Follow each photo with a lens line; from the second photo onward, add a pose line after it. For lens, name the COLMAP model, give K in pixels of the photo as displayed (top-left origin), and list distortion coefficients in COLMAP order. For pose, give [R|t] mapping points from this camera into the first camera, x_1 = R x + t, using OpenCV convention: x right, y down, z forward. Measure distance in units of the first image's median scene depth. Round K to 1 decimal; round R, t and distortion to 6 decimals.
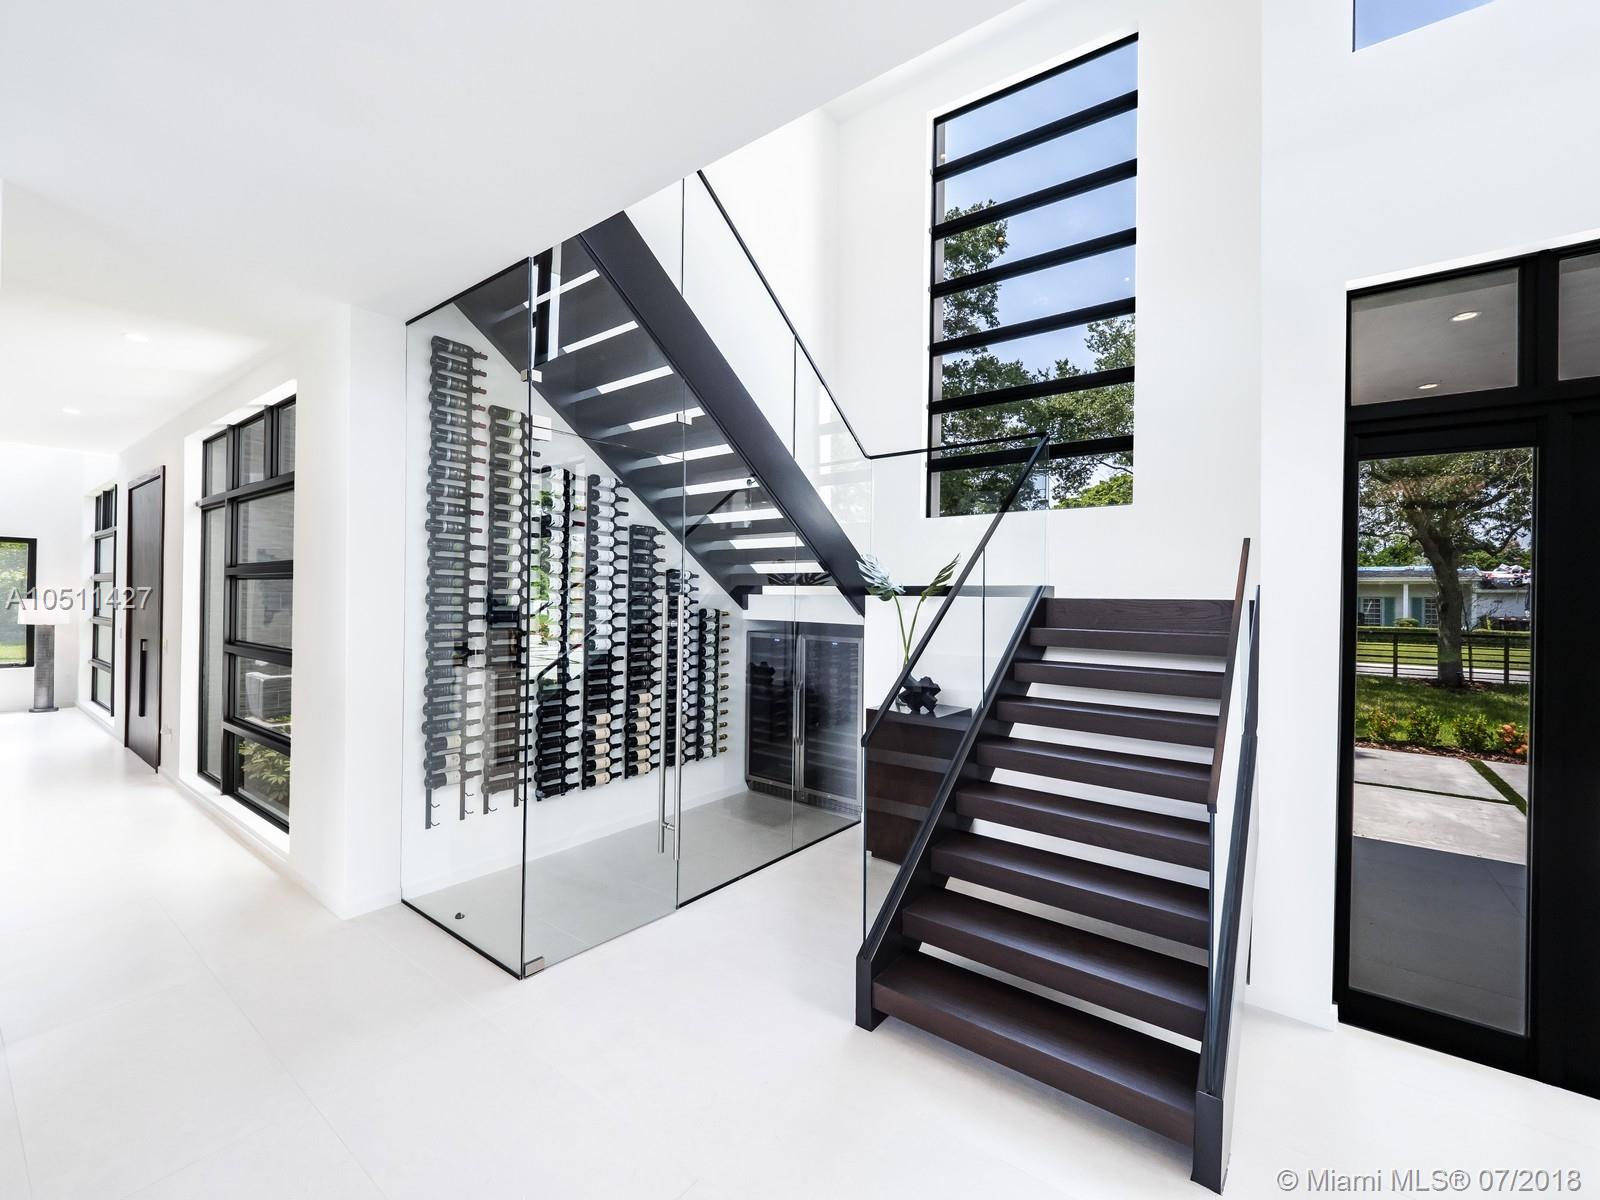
lens RADIAL K [[657.6, 0, 795.7], [0, 657.6, 598.1], [0, 0, 1]] dist [0.000367, -0.000169]
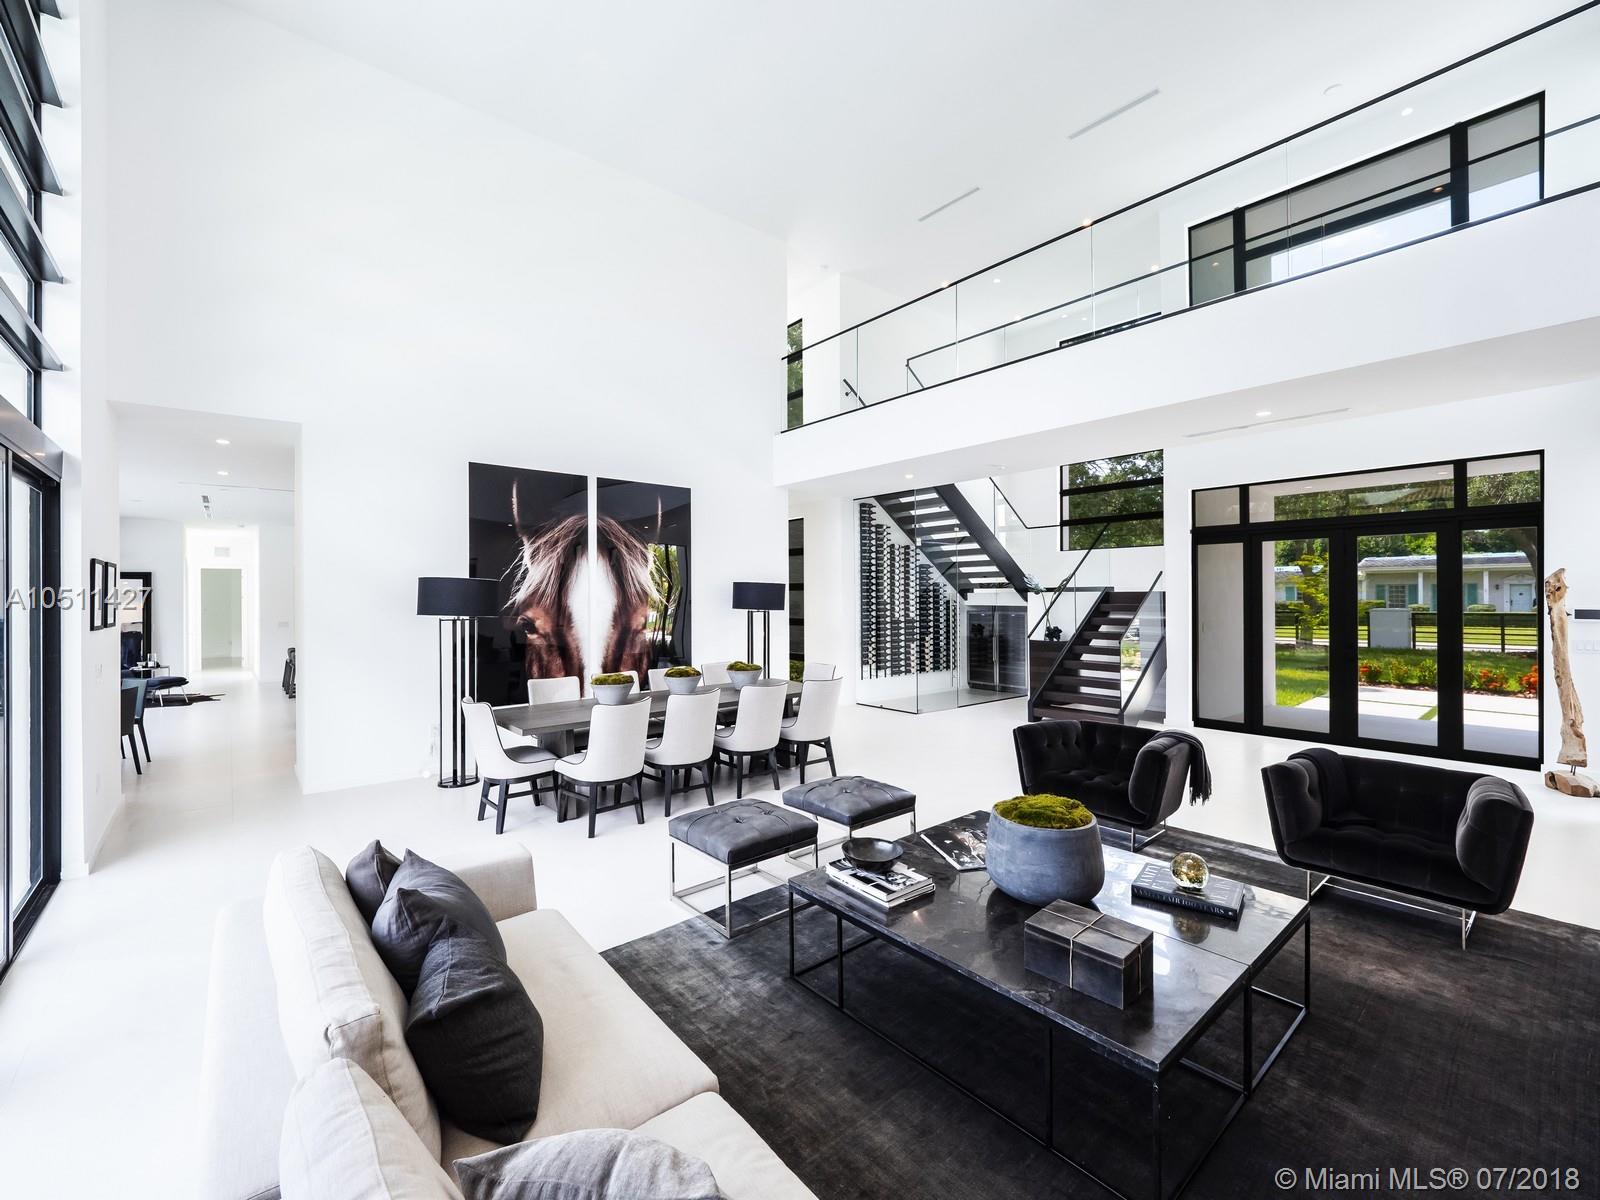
lens RADIAL K [[657.6, 0, 769.0], [0, 657.6, 598.0], [0, 0, 1]] dist [0.000367, -0.000169]
pose [[0.963632, -0.018072, -0.266620, -0.142558], [0.017267, 0.999837, -0.005365, 0.011493], [0.266673, 0.000566, 0.963787, -1.353179]]
